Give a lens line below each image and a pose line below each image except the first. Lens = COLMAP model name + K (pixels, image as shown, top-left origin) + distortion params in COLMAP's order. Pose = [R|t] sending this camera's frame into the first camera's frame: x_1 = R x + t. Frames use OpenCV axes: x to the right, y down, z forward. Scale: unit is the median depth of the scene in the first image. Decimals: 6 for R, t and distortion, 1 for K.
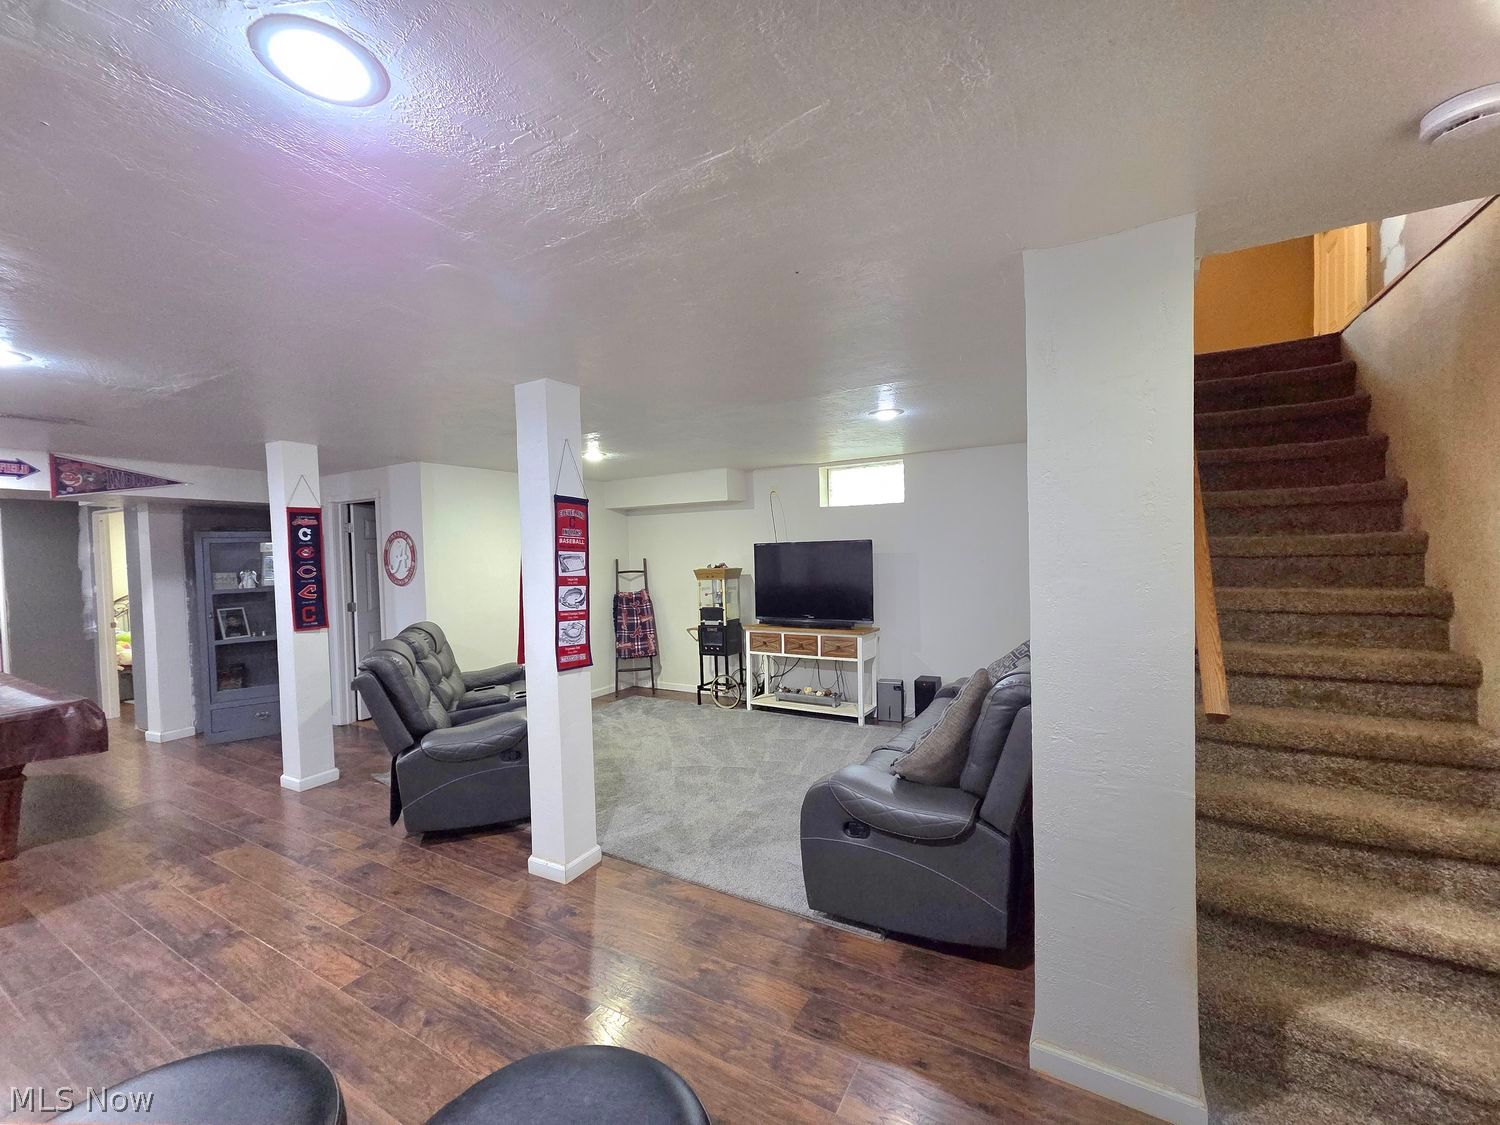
lens RADIAL K [[615.4, 0, 742.0], [0, 615.4, 564.6], [0, 0, 1]] dist [0.004465, -0.000878]
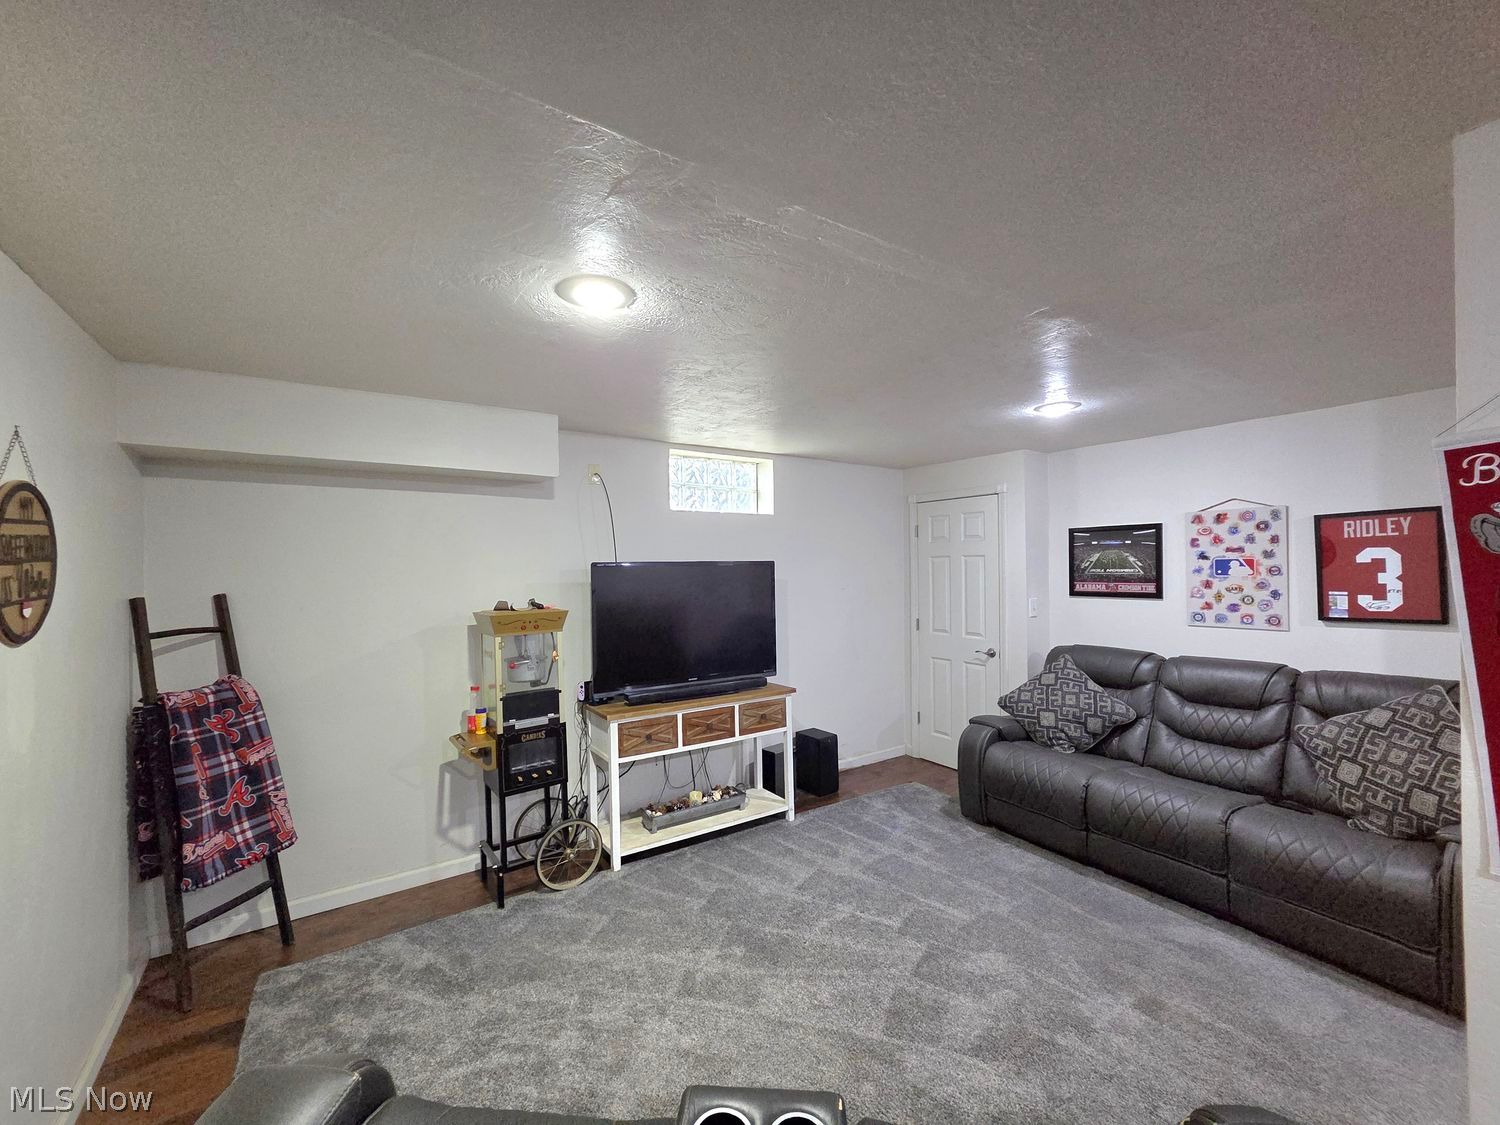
lens RADIAL K [[615.4, 0, 746.2], [0, 615.4, 560.7], [0, 0, 1]] dist [0.004465, -0.000878]
pose [[0.427405, 0.031016, 0.903528, -0.438777], [0.020802, 0.998809, -0.044127, -0.008292], [-0.903821, 0.037655, 0.426251, 0.660872]]
